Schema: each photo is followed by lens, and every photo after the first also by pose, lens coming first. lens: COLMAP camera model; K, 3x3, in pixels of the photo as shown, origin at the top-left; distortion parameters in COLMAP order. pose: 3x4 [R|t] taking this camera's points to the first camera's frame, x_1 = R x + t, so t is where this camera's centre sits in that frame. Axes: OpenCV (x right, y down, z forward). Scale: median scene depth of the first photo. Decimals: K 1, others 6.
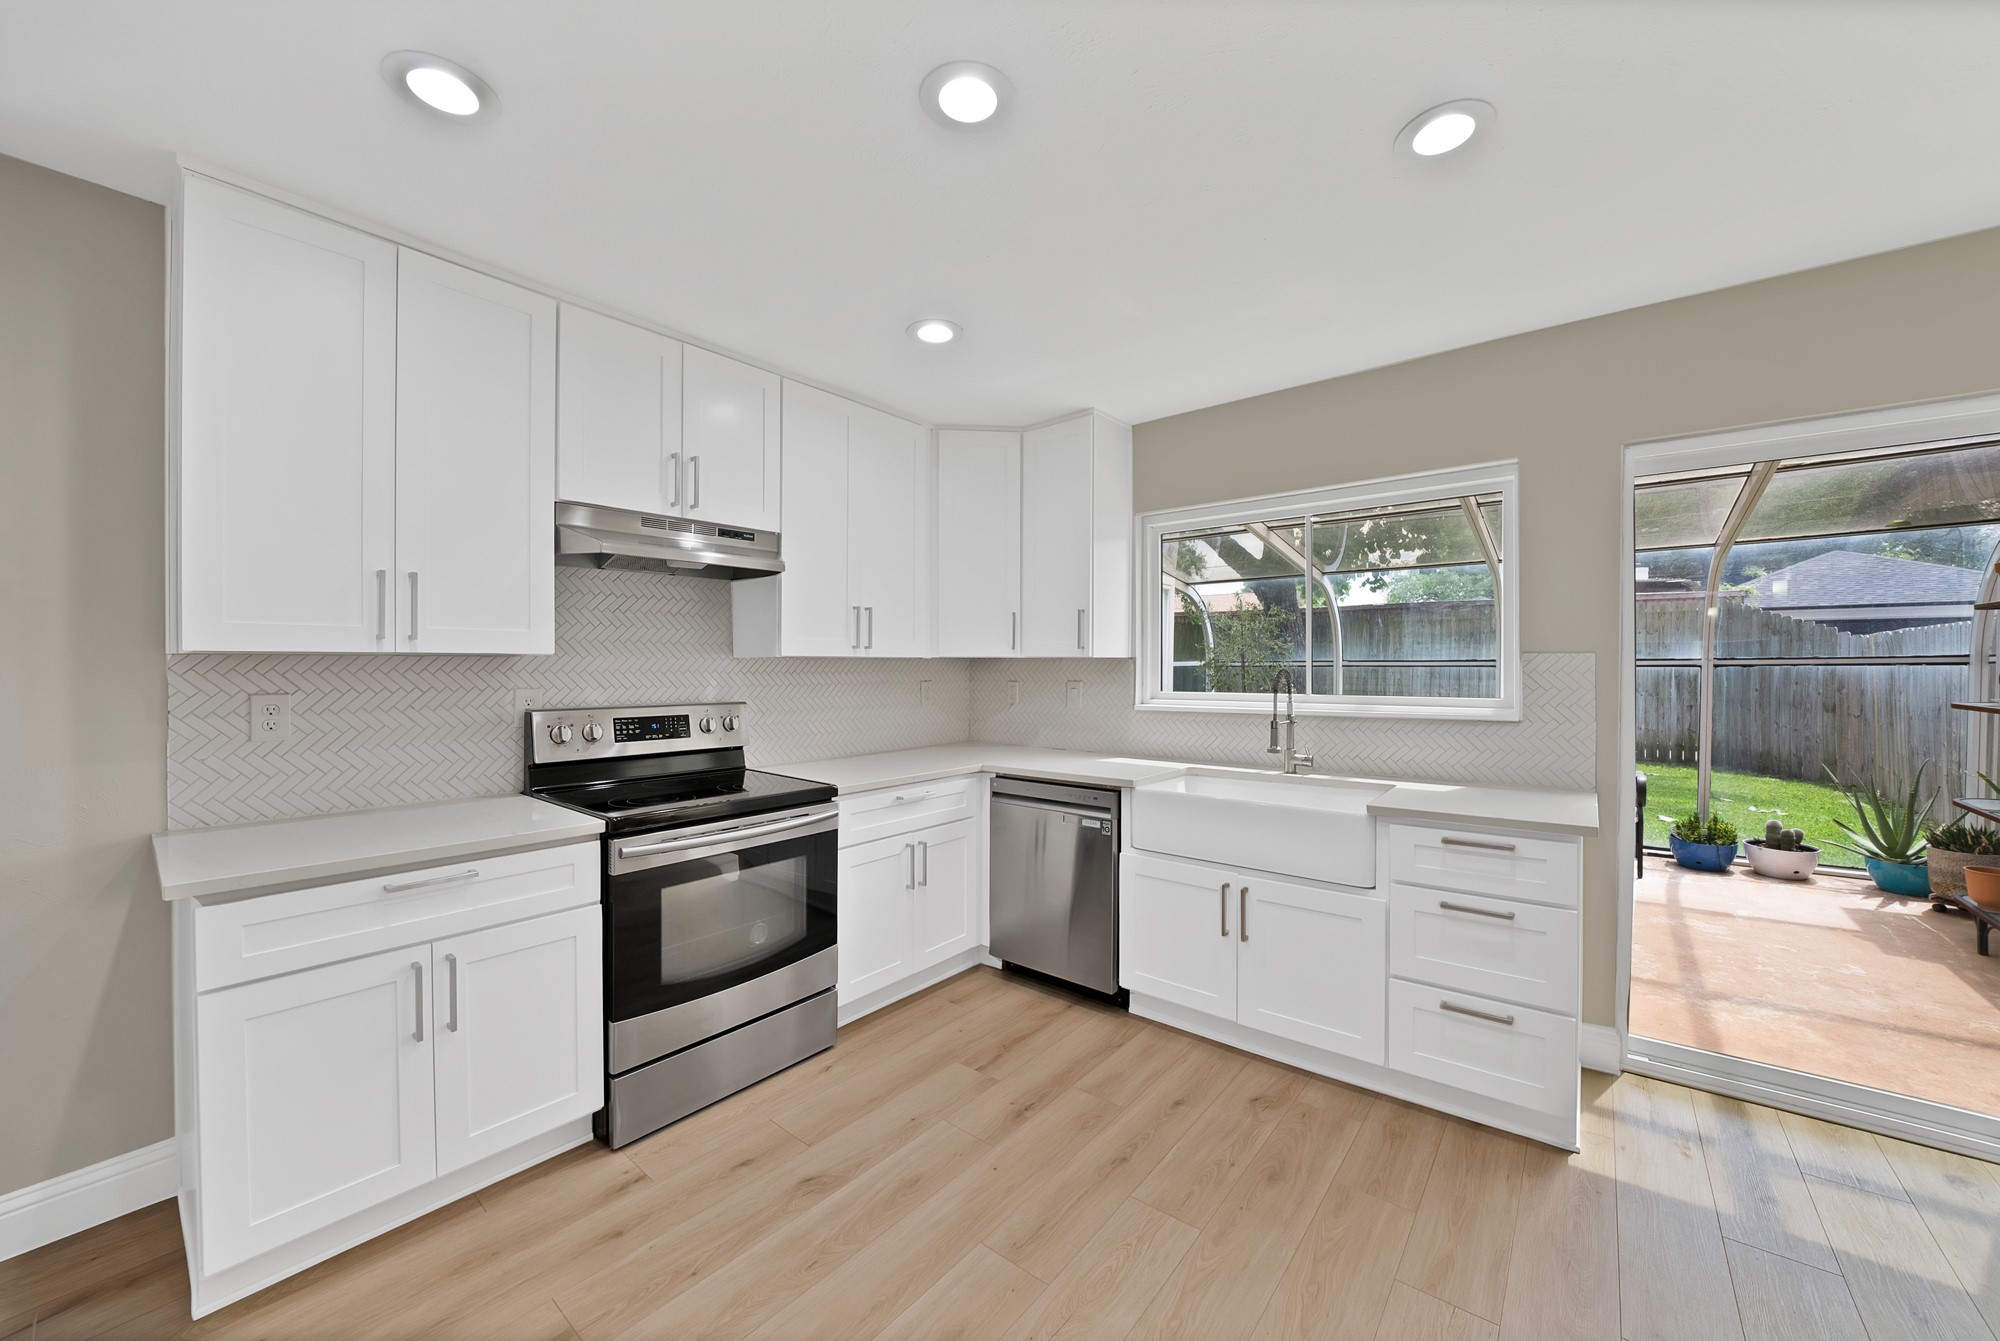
lens RADIAL K [[725.0, 0, 1020.6], [0, 725.0, 677.1], [0, 0, 1]] dist [-0.022244, 0.001793]
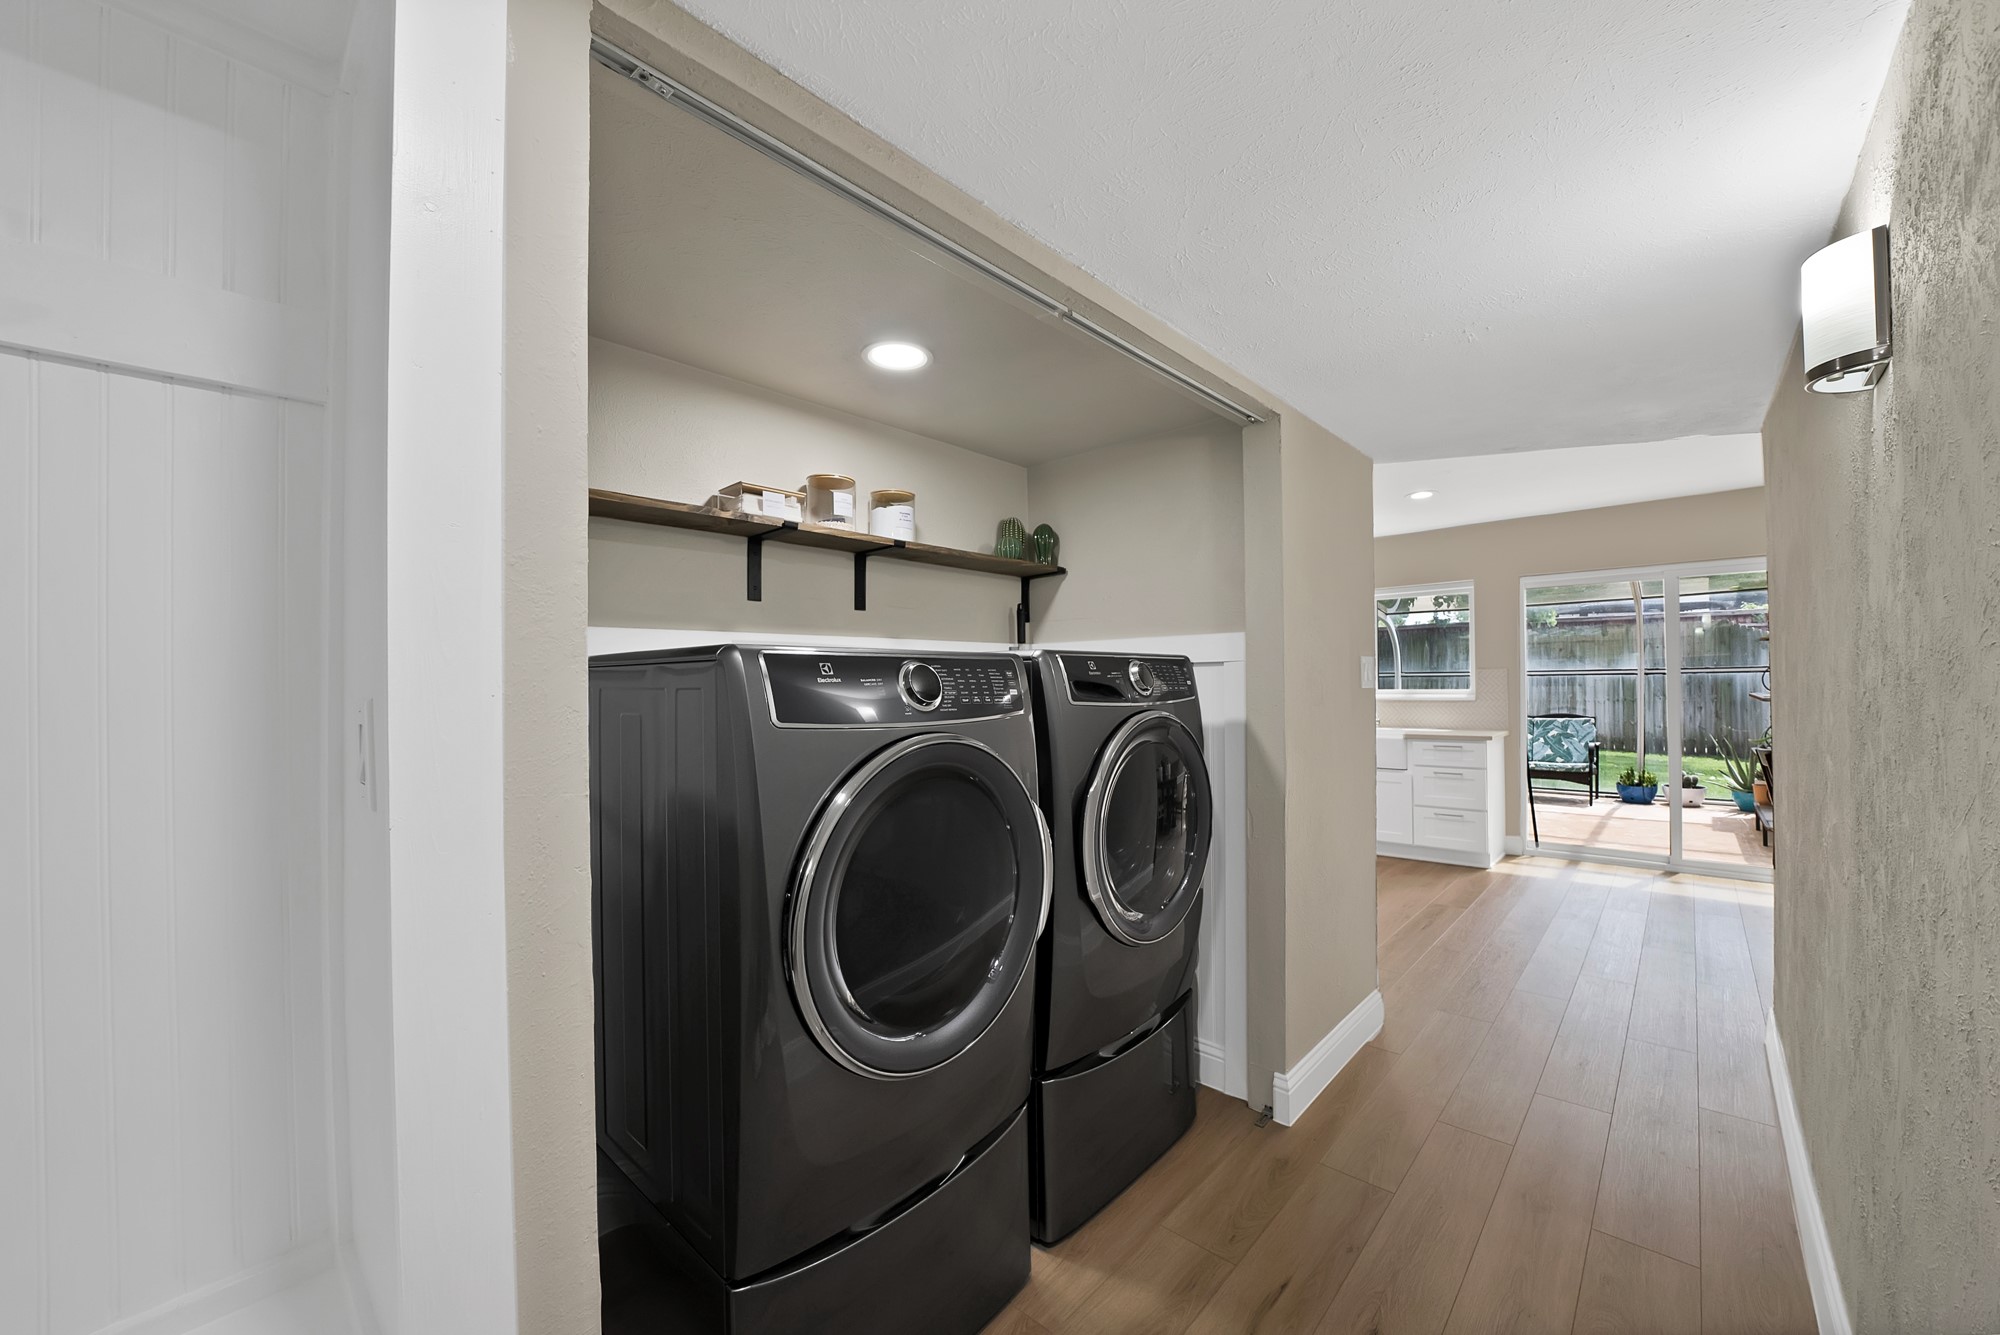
lens RADIAL K [[725.0, 0, 1034.0], [0, 725.0, 676.5], [0, 0, 1]] dist [-0.022244, 0.001793]
pose [[0.997926, -0.007238, -0.063967, -0.460506], [0.006072, 0.999812, -0.018417, 0.019199], [0.064088, 0.017990, 0.997782, -1.152250]]
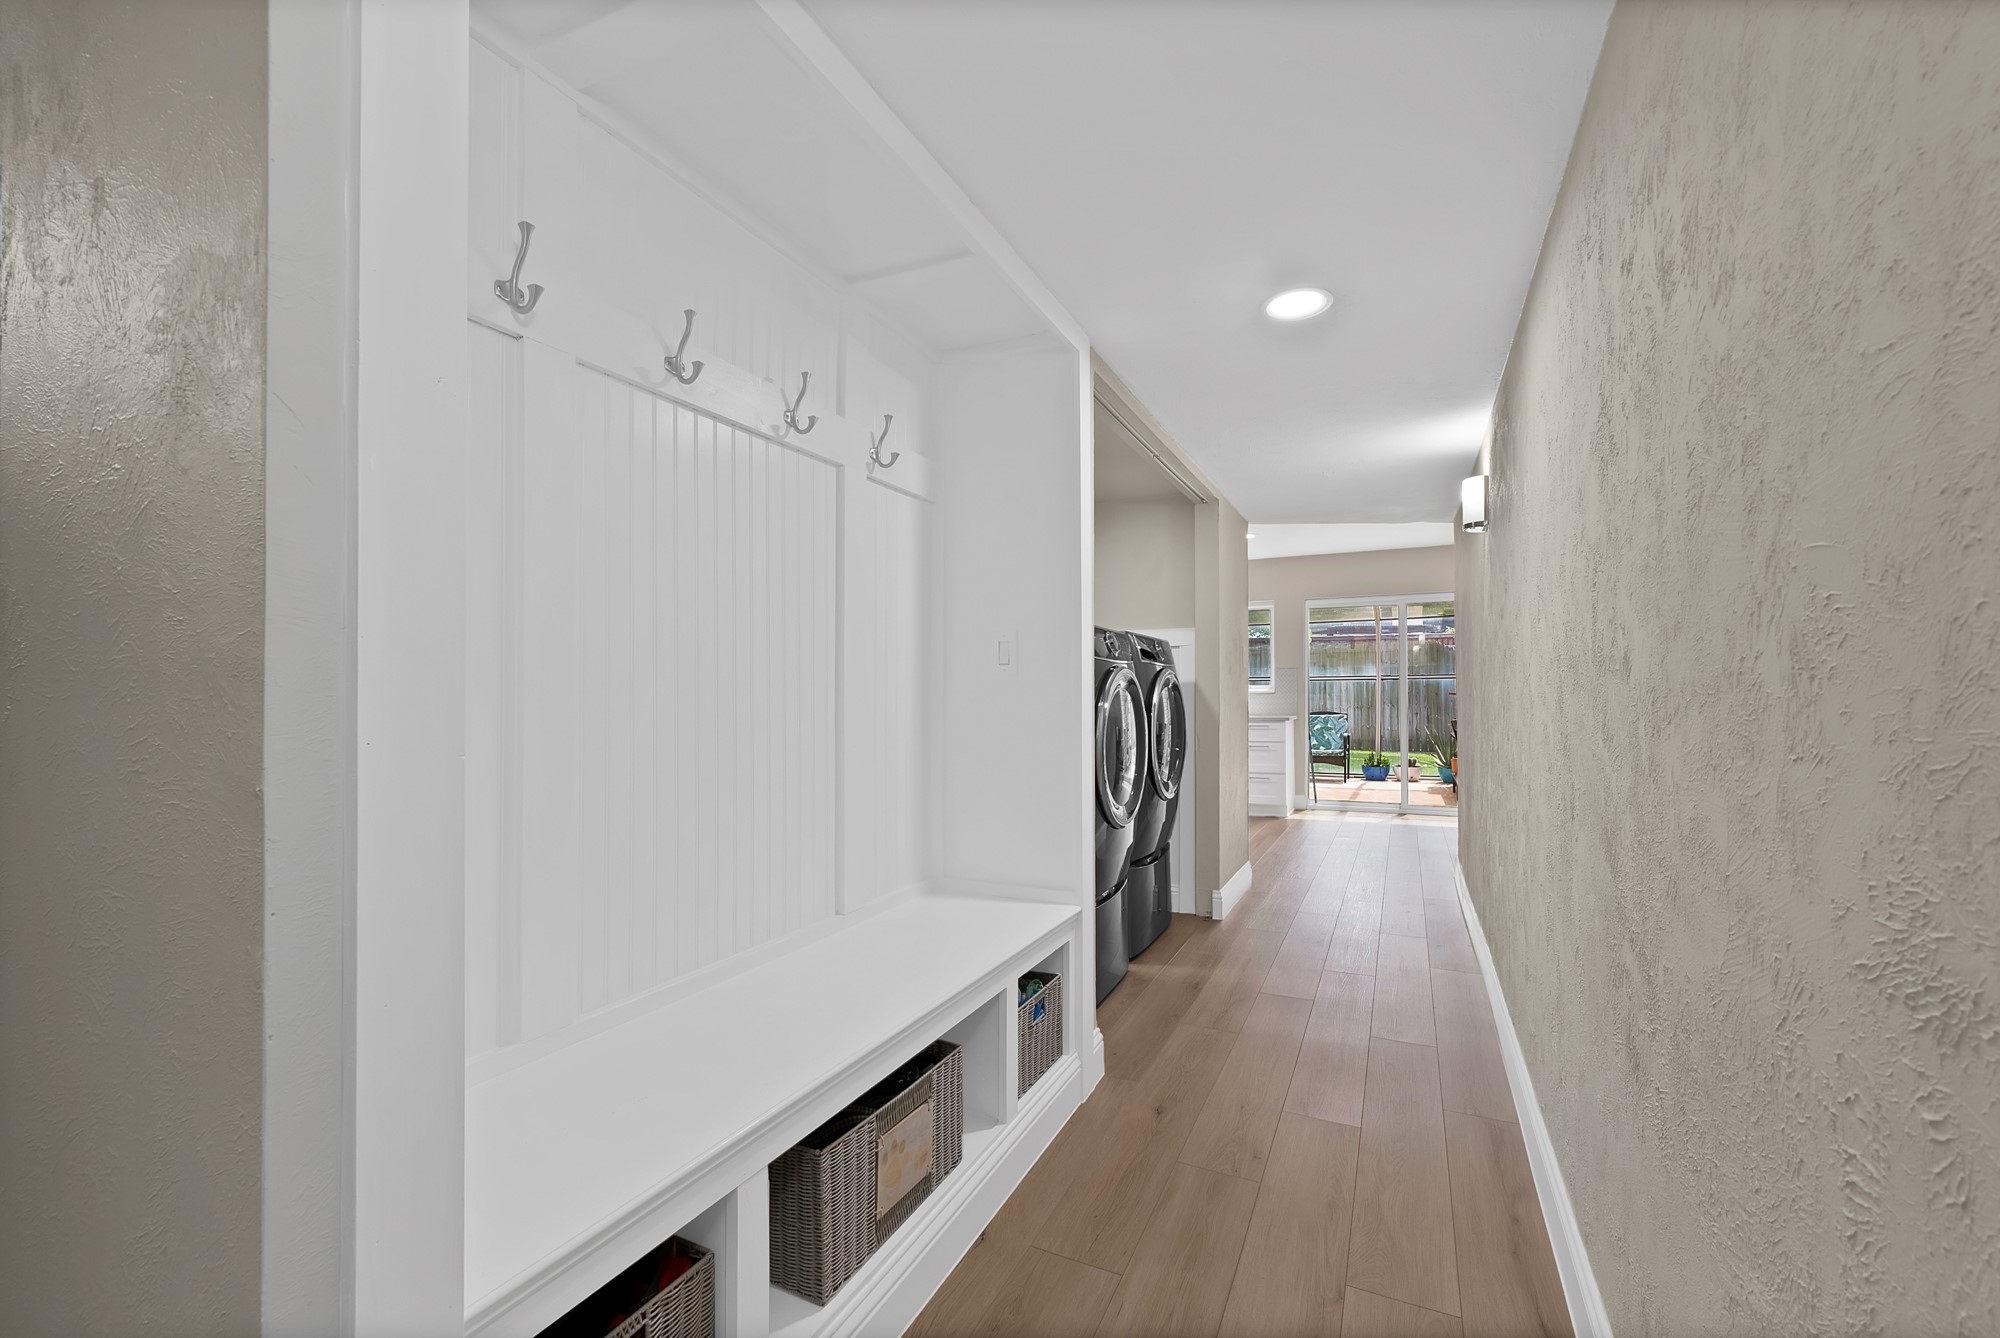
lens RADIAL K [[800.7, 0, 1014.6], [0, 800.7, 676.6], [0, 0, 1]] dist [0.002018, 0.000030]
pose [[0.974823, 0.007592, 0.222851, -0.923257], [0.000203, 0.999390, -0.034934, 0.096752], [-0.222980, 0.034099, 0.974226, -1.690098]]
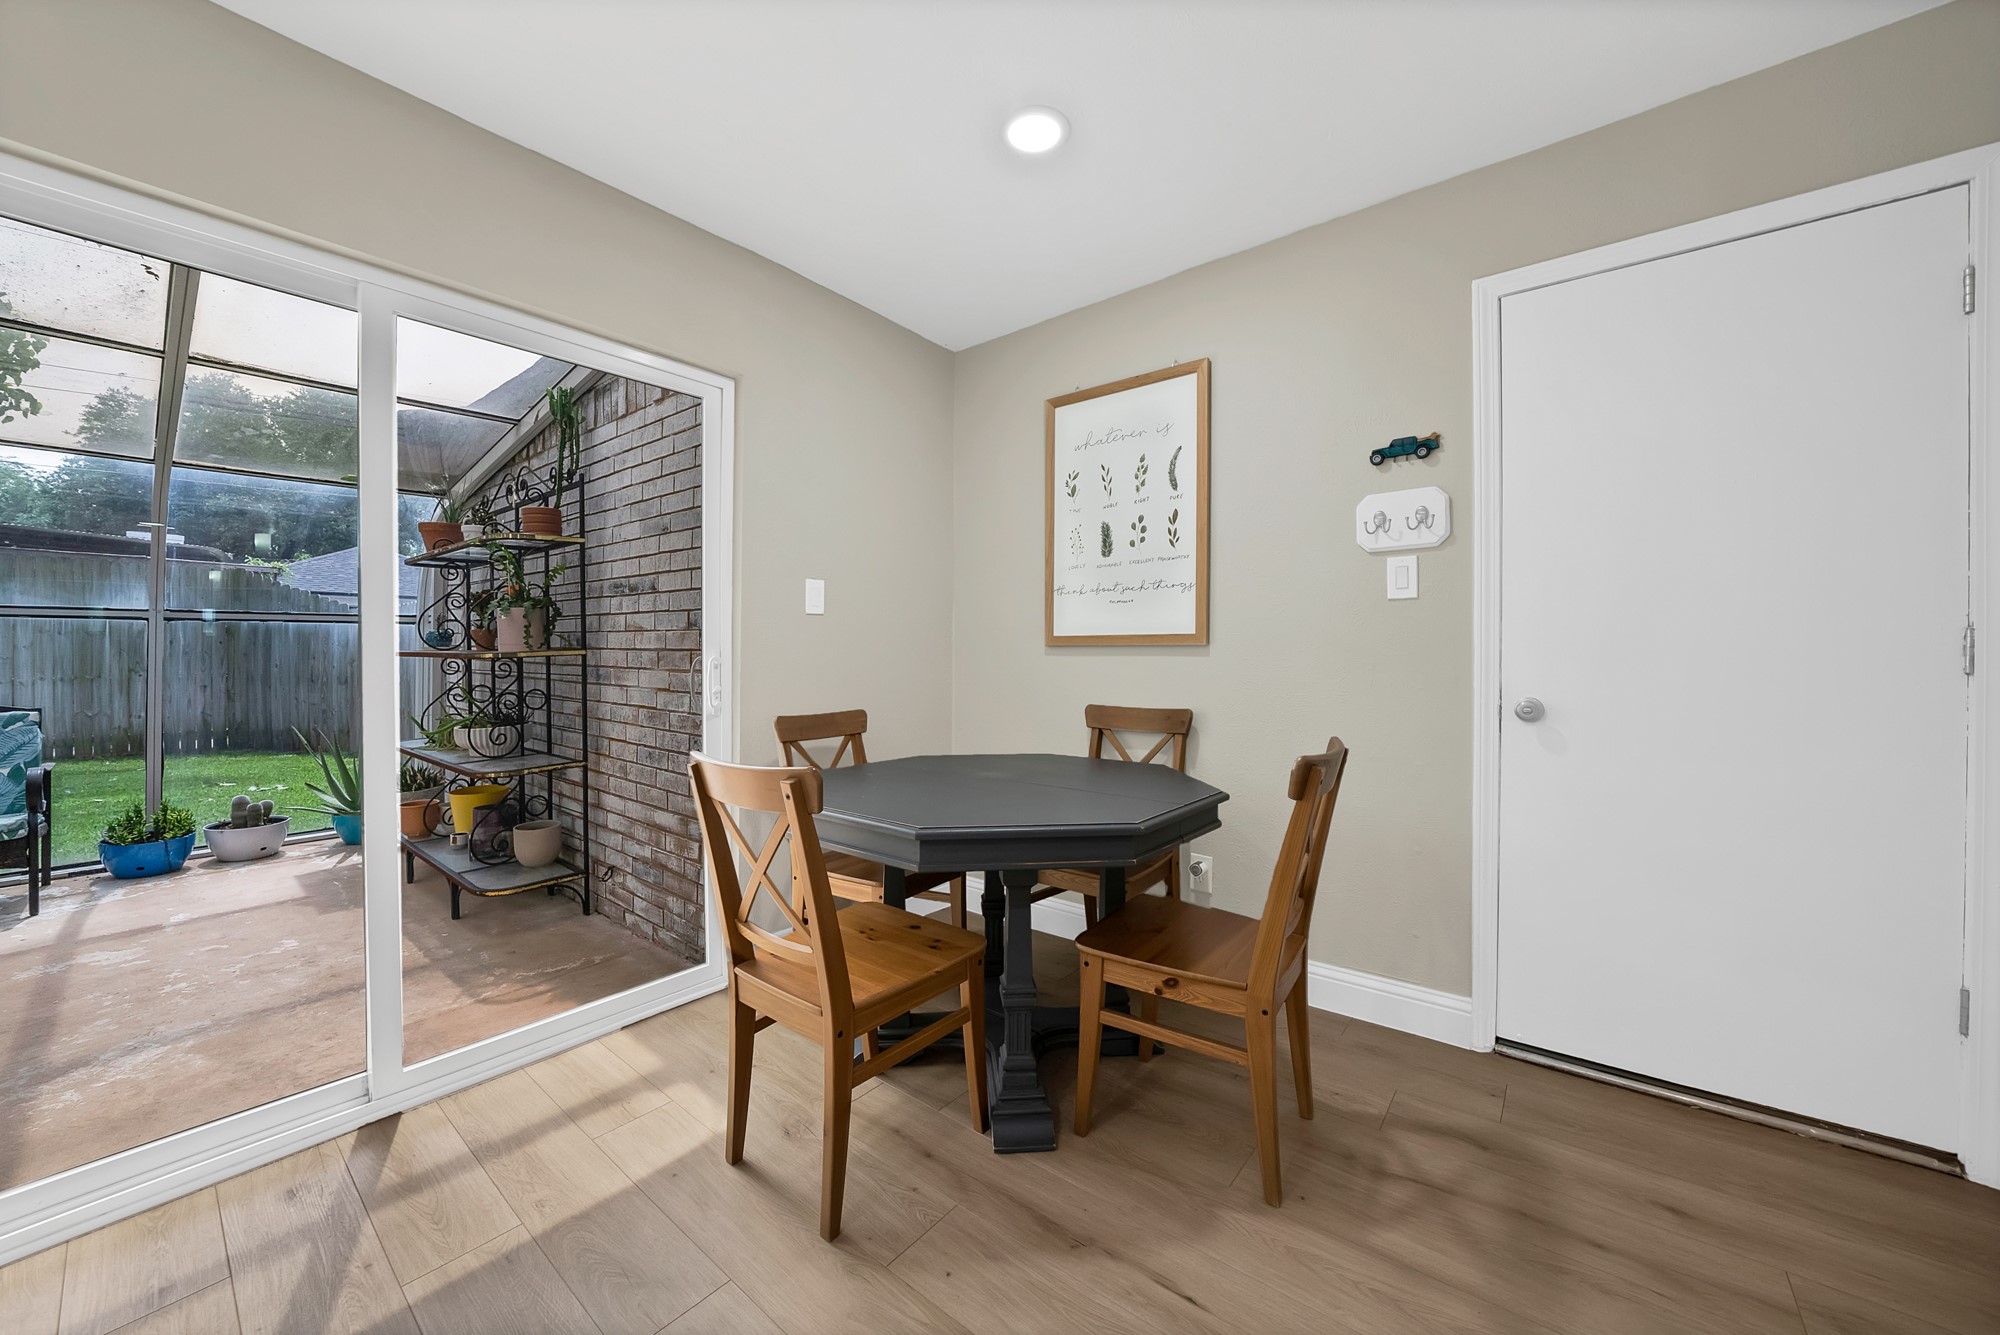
lens RADIAL K [[725.0, 0, 990.1], [0, 725.0, 665.9], [0, 0, 1]] dist [-0.022244, 0.001793]
pose [[0.006482, -0.009326, 0.999936, 0.334134], [0.008154, 0.999924, 0.009273, 0.069260], [-0.999946, 0.008093, 0.006558, 0.112871]]
